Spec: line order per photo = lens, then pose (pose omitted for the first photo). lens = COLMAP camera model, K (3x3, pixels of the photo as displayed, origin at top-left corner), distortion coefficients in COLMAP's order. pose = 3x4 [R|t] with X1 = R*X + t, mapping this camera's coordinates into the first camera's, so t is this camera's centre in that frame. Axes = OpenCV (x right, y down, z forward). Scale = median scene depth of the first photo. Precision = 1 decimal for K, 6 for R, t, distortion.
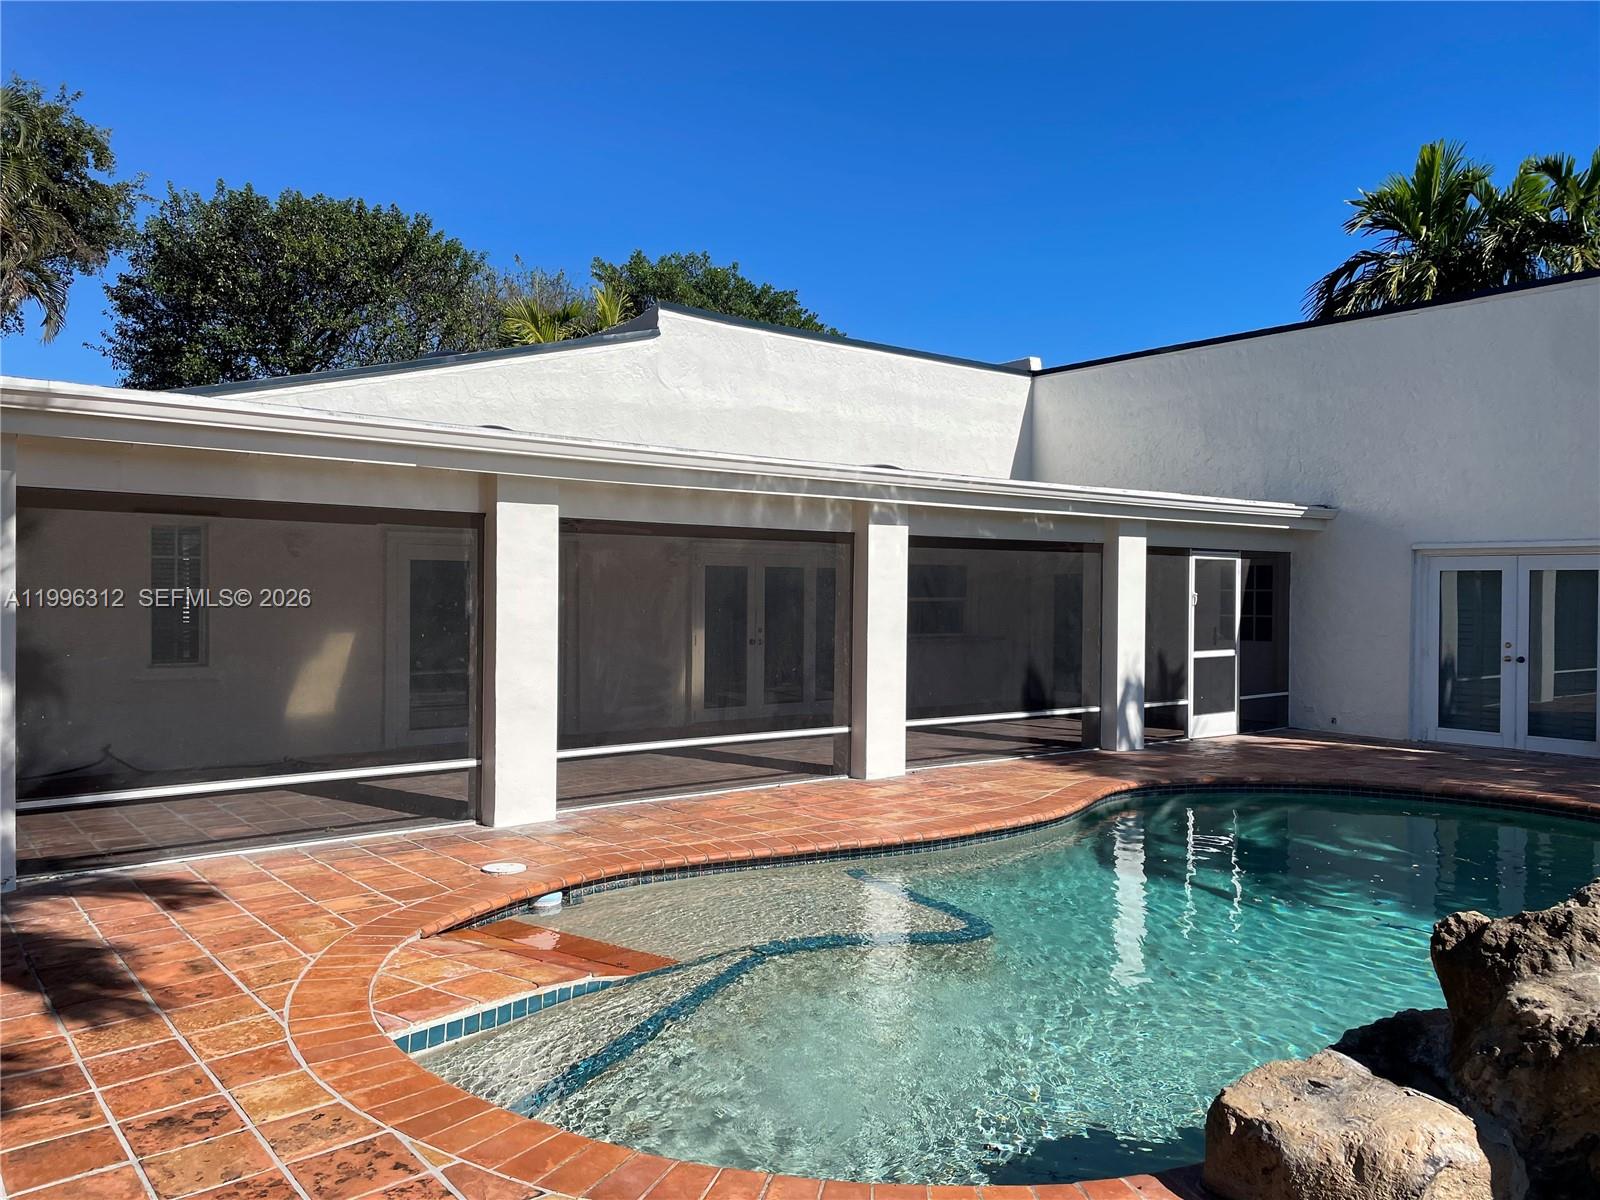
lens RADIAL K [[1209.7, 0, 800.0], [0, 1209.7, 600.0], [0, 0, 1]] dist [0.104831, -0.146106]
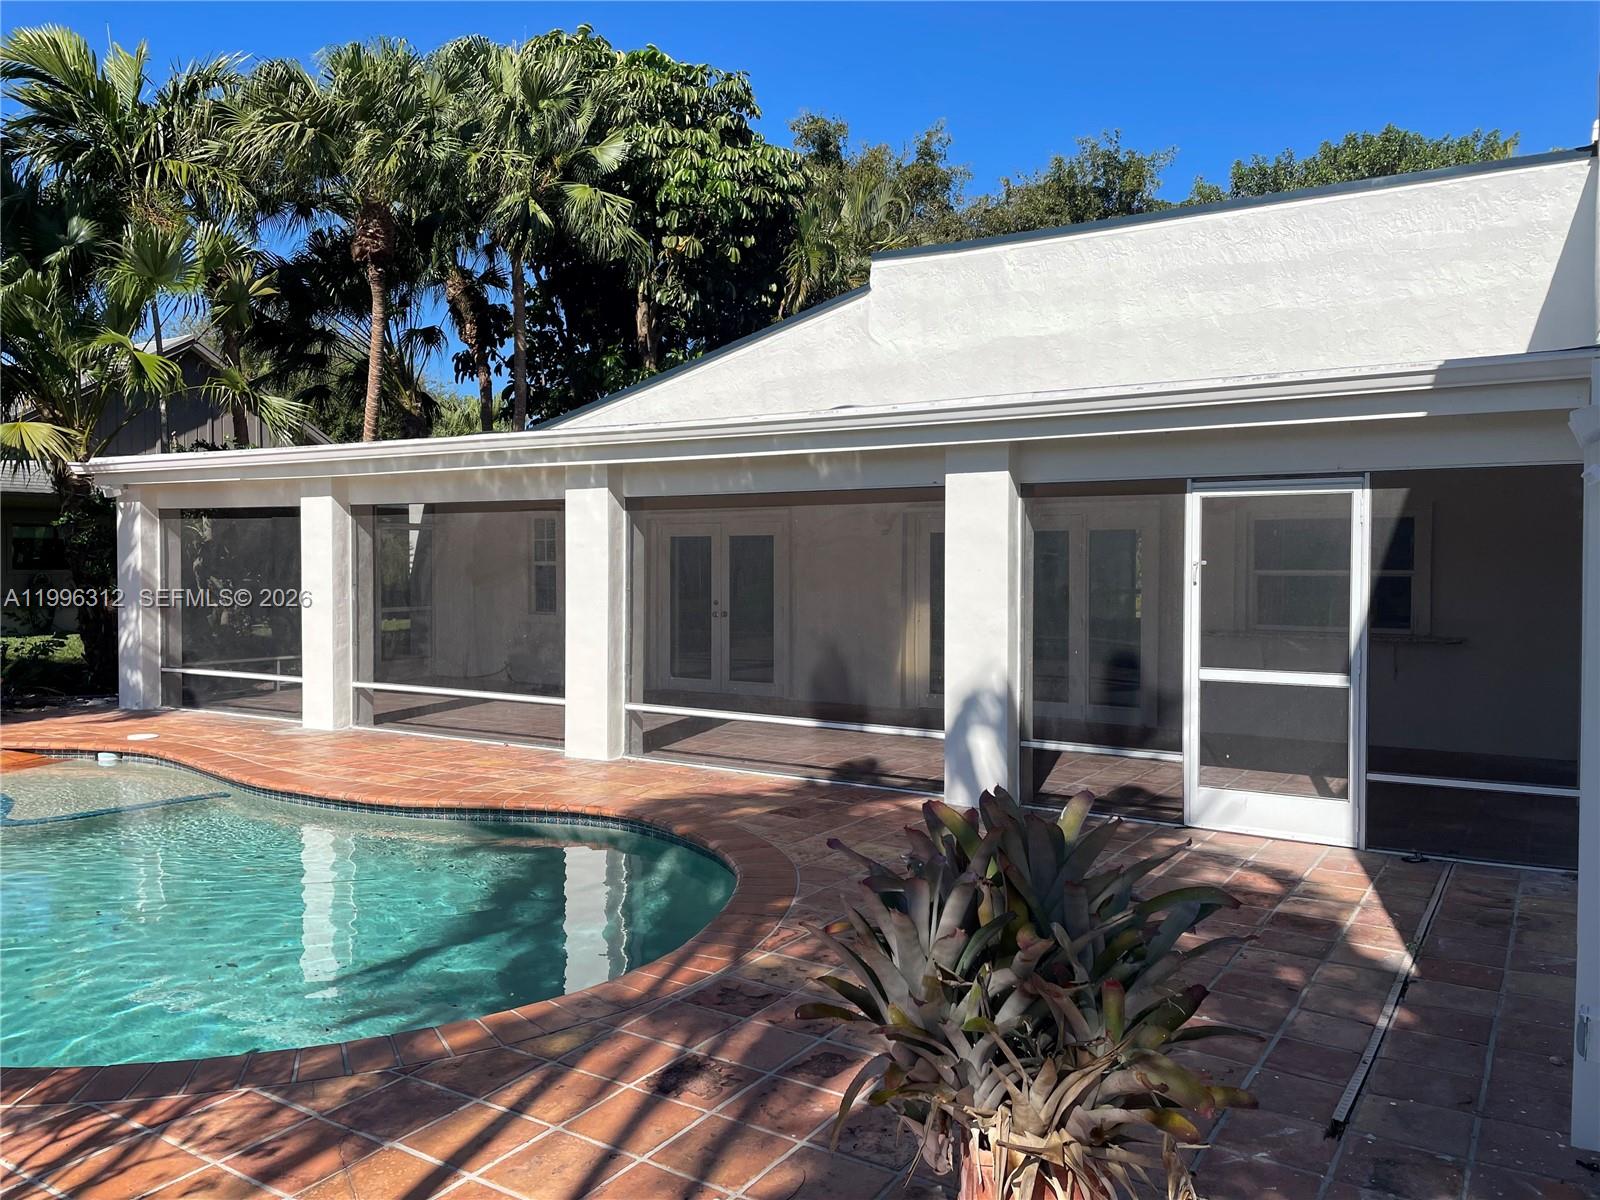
lens RADIAL K [[1209.7, 0, 800.0], [0, 1209.7, 600.0], [0, 0, 1]] dist [0.104831, -0.146106]
pose [[0.326208, 0.025520, -0.944953, 0.766473], [-0.006627, 0.999673, 0.024710, -0.000387], [0.945275, -0.001799, 0.326270, 0.643789]]
